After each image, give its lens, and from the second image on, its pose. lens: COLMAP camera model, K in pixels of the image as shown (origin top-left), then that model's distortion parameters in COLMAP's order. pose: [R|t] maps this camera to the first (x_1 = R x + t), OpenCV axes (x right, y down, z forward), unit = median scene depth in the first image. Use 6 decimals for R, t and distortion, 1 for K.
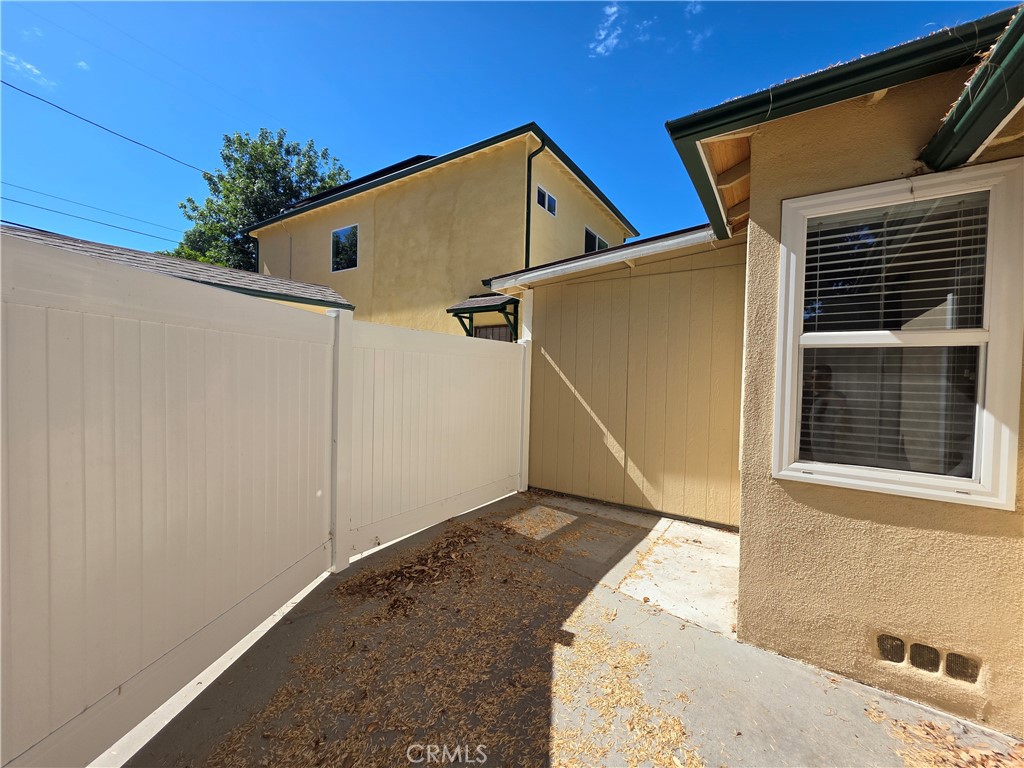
lens RADIAL K [[412.7, 0, 509.7], [0, 412.7, 383.9], [0, 0, 1]] dist [0.000781, 0.000104]
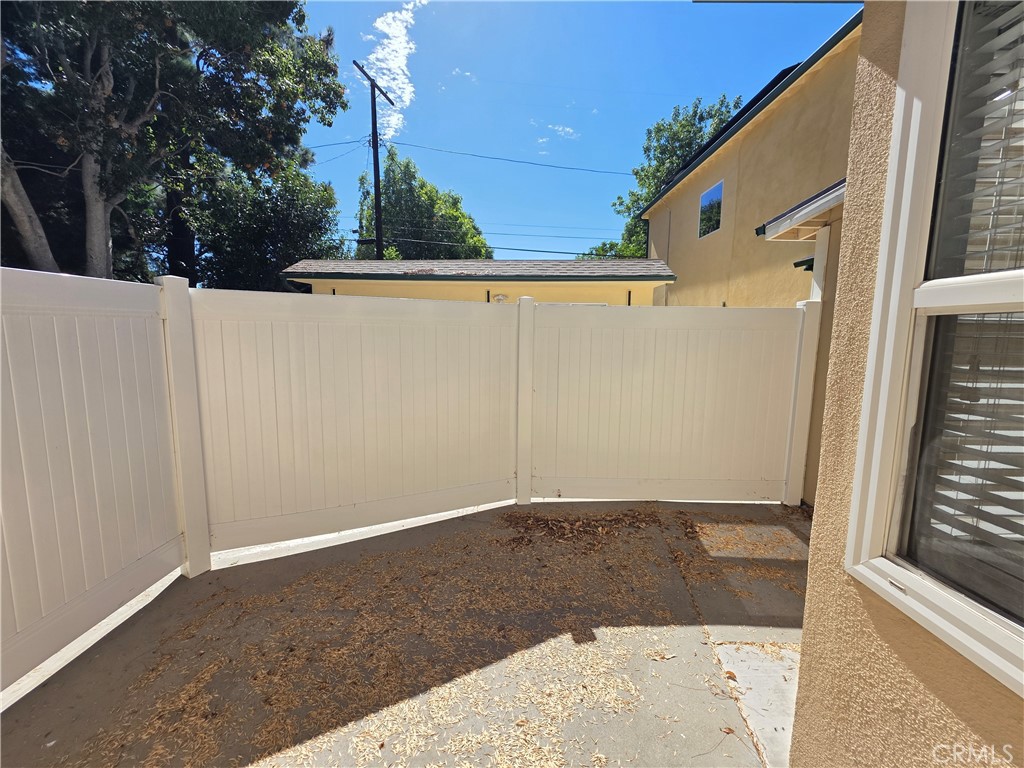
lens RADIAL K [[412.7, 0, 509.7], [0, 412.7, 383.9], [0, 0, 1]] dist [0.000781, 0.000104]
pose [[0.552808, 0.083605, -0.829104, 0.491864], [-0.015750, 0.995825, 0.089916, -0.027725], [0.833160, -0.036648, 0.551817, 0.225504]]
